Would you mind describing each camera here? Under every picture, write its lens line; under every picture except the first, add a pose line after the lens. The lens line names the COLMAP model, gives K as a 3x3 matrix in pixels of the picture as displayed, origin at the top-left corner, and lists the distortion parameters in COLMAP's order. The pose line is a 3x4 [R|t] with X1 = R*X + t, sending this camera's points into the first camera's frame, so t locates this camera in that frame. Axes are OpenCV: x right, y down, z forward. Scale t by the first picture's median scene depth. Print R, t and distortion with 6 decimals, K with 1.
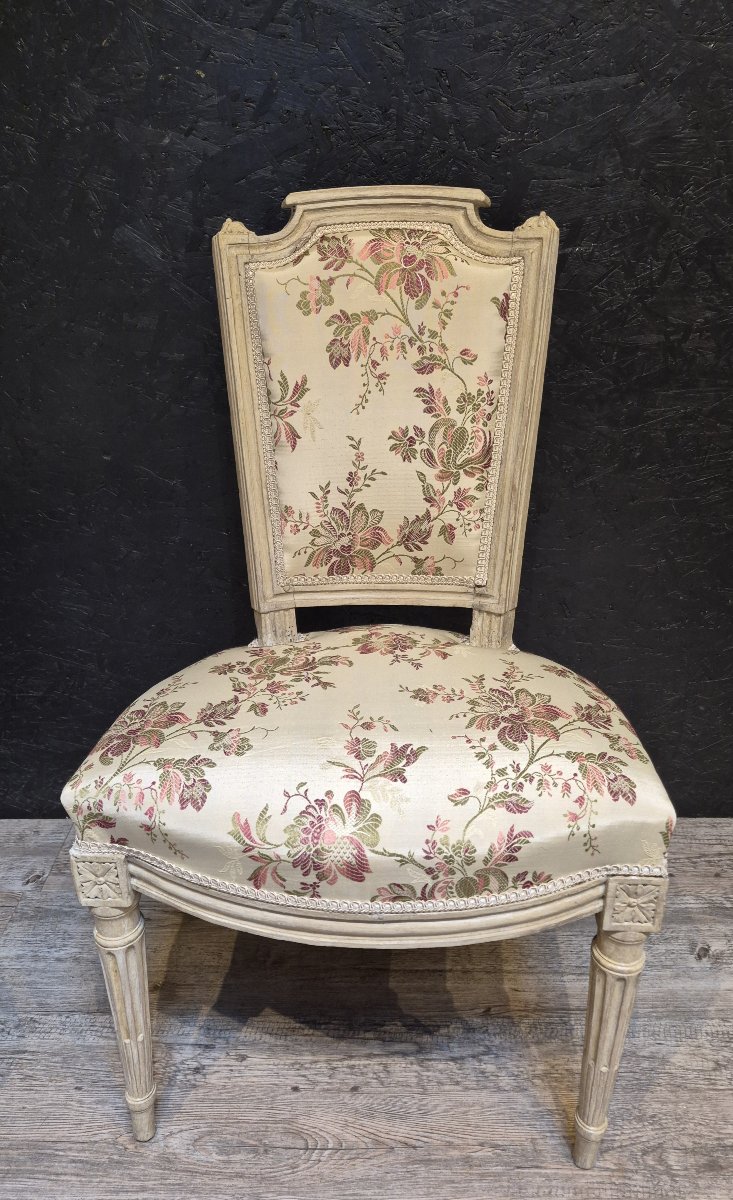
lens RADIAL K [[783.3, 0, 361.5], [0, 783.3, 600.9], [0, 0, 1]] dist [0.034060, -0.019400]
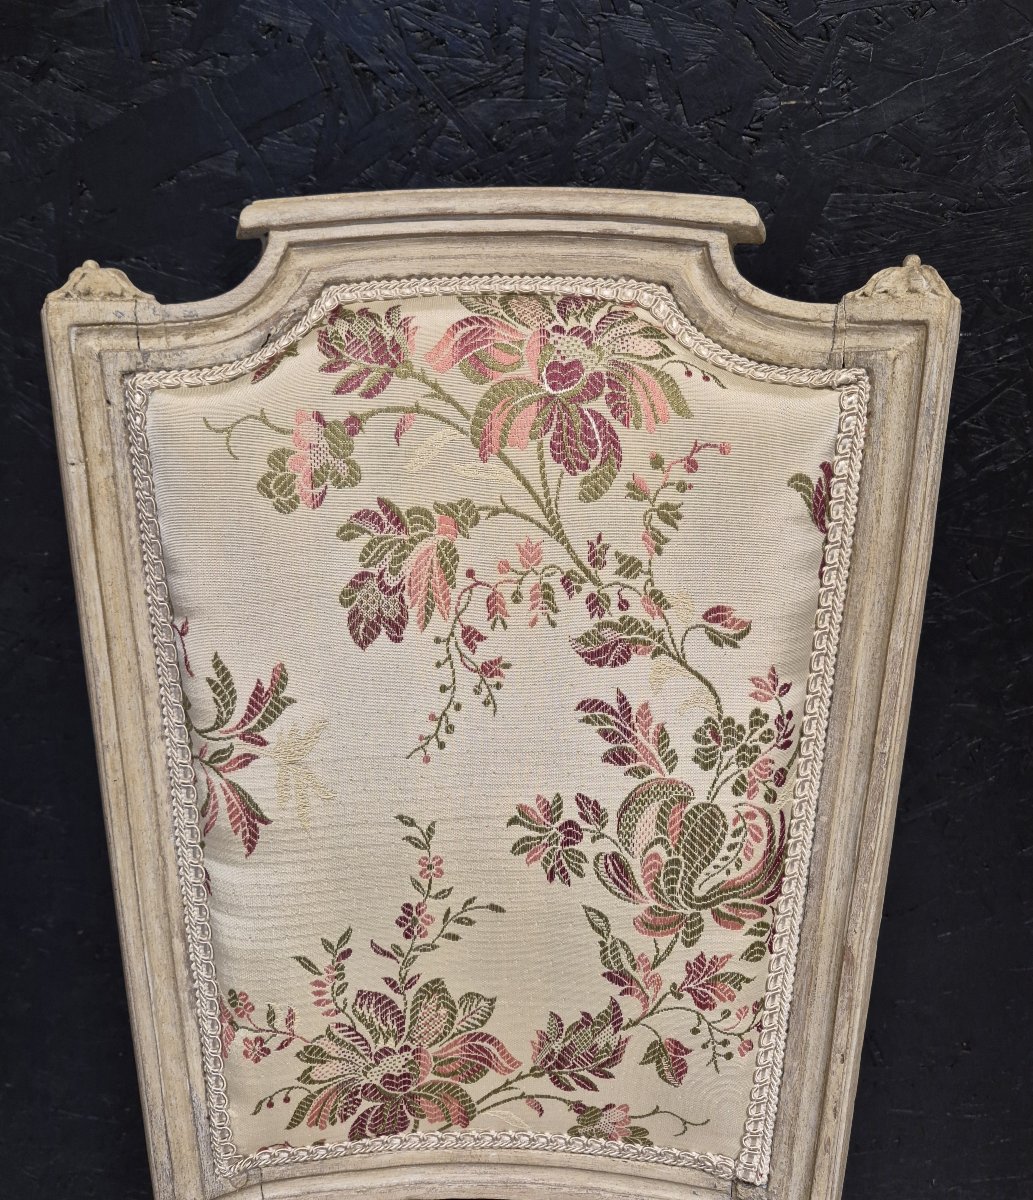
lens RADIAL K [[967.5, 0, 506.8], [0, 967.5, 602.6], [0, 0, 1]] dist [0.063565, -0.058682]
pose [[0.999272, 0.002846, 0.038037, 0.016656], [0.002107, 0.991570, -0.129554, -0.265900], [-0.038085, 0.129540, 0.990843, 0.560270]]
